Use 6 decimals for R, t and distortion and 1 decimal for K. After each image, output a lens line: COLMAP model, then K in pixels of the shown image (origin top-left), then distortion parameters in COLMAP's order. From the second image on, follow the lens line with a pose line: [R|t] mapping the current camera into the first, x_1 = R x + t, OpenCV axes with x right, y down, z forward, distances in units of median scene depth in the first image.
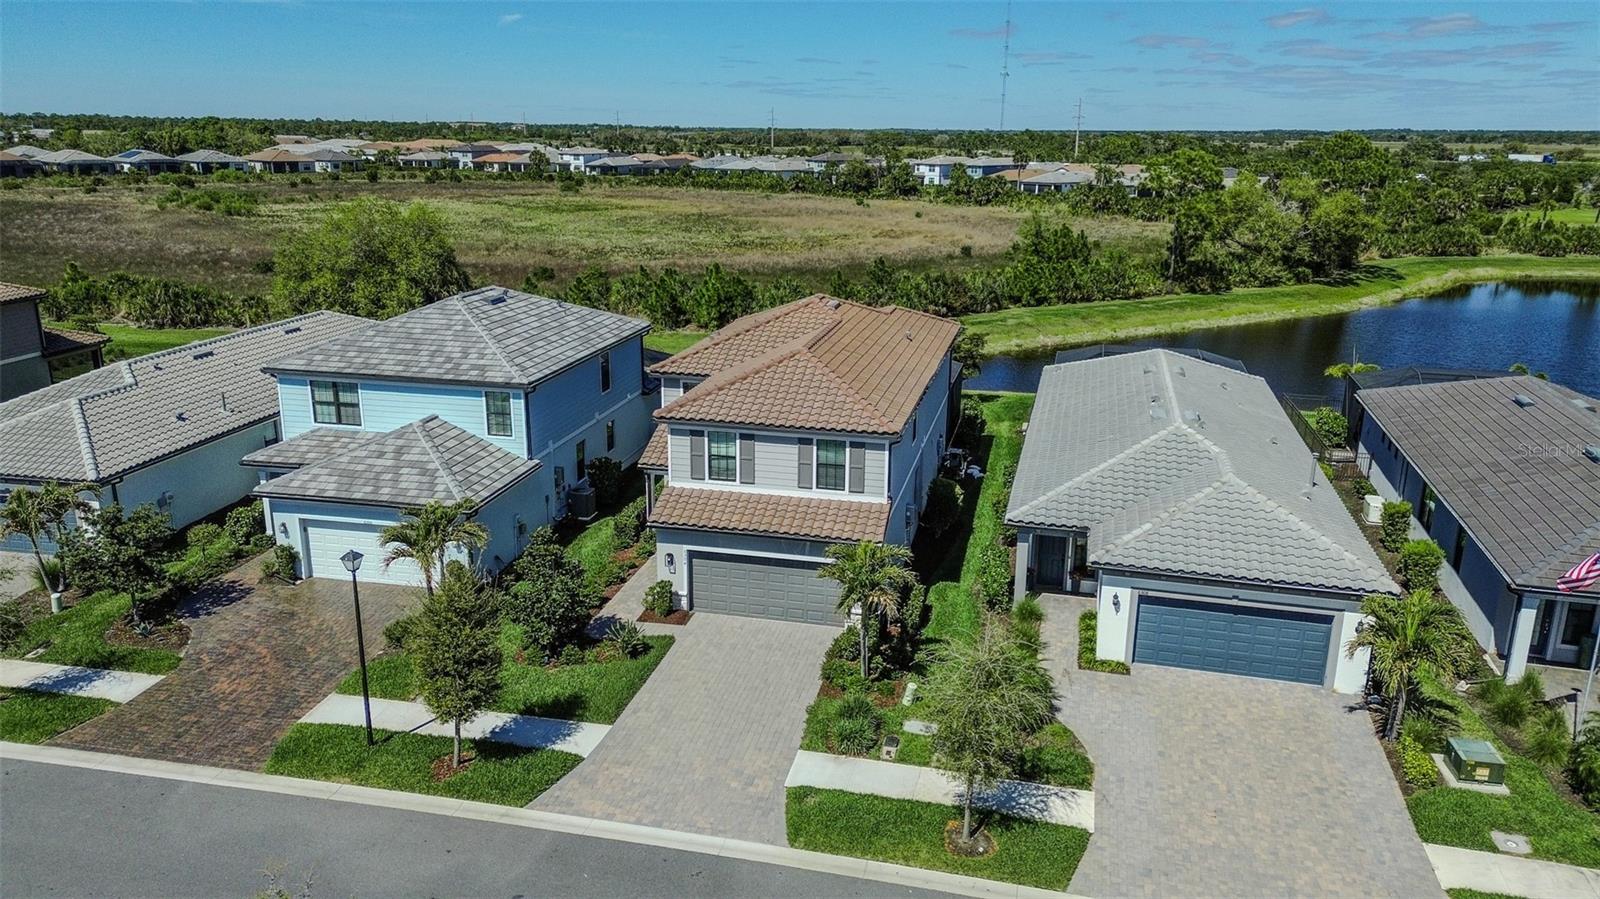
lens RADIAL K [[1125.4, 0, 800.0], [0, 1125.4, 449.5], [0, 0, 1]] dist [0.082152, -0.080934]
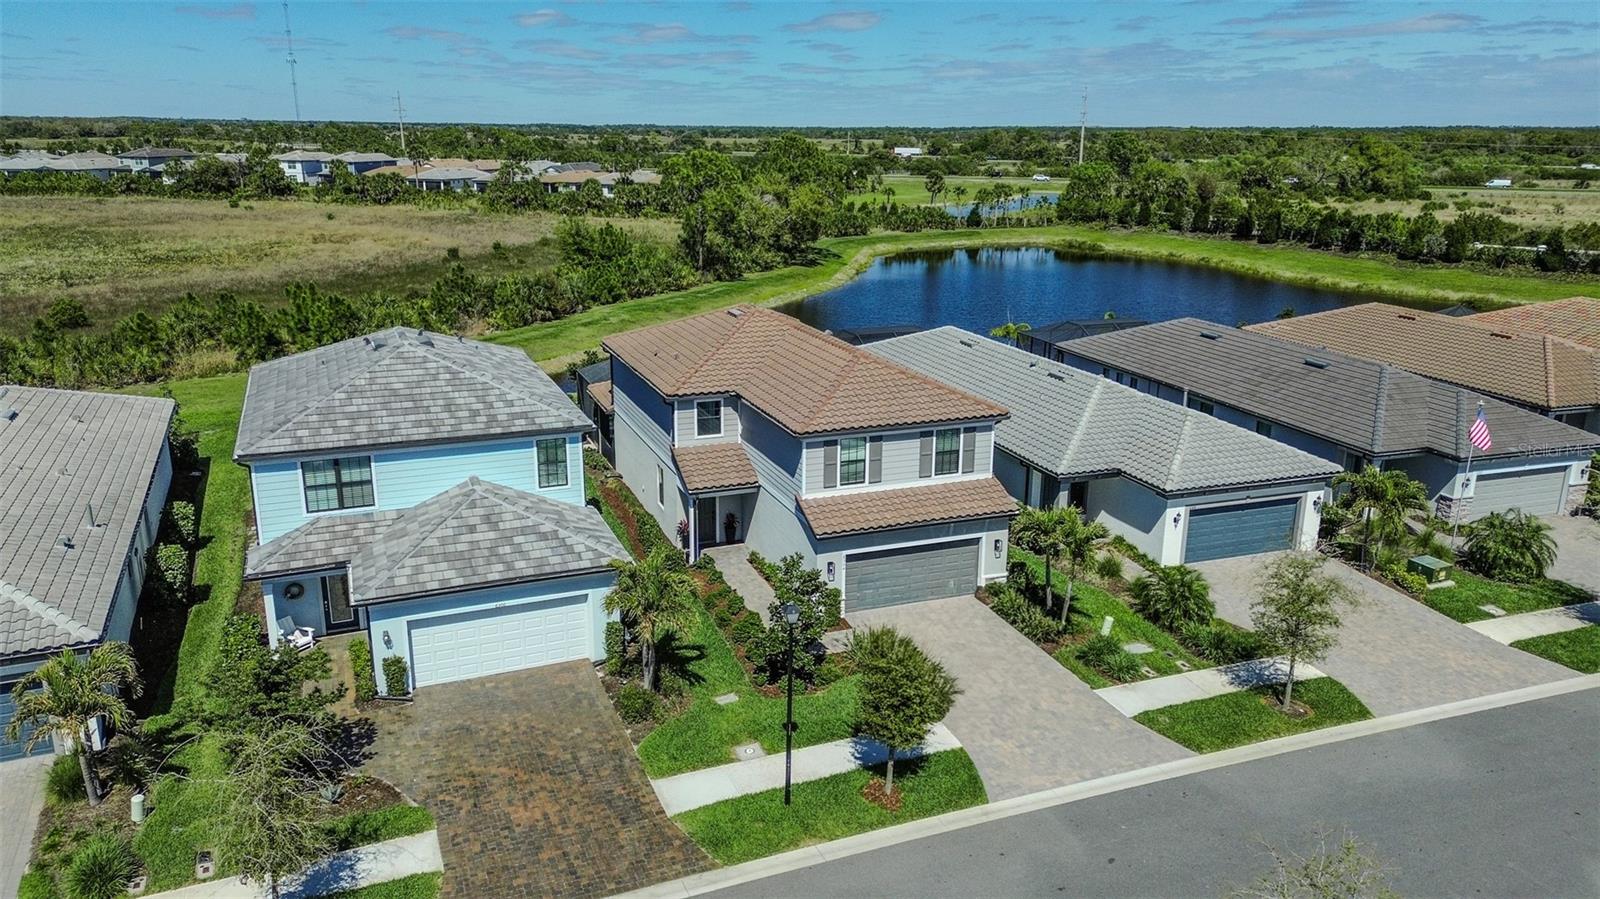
lens RADIAL K [[1125.4, 0, 800.0], [0, 1125.4, 449.5], [0, 0, 1]] dist [0.082152, -0.080934]
pose [[0.823948, -0.157567, 0.544318, -0.676182], [0.154022, 0.986673, 0.052472, -0.067059], [-0.545332, 0.040603, 0.837236, 0.149342]]
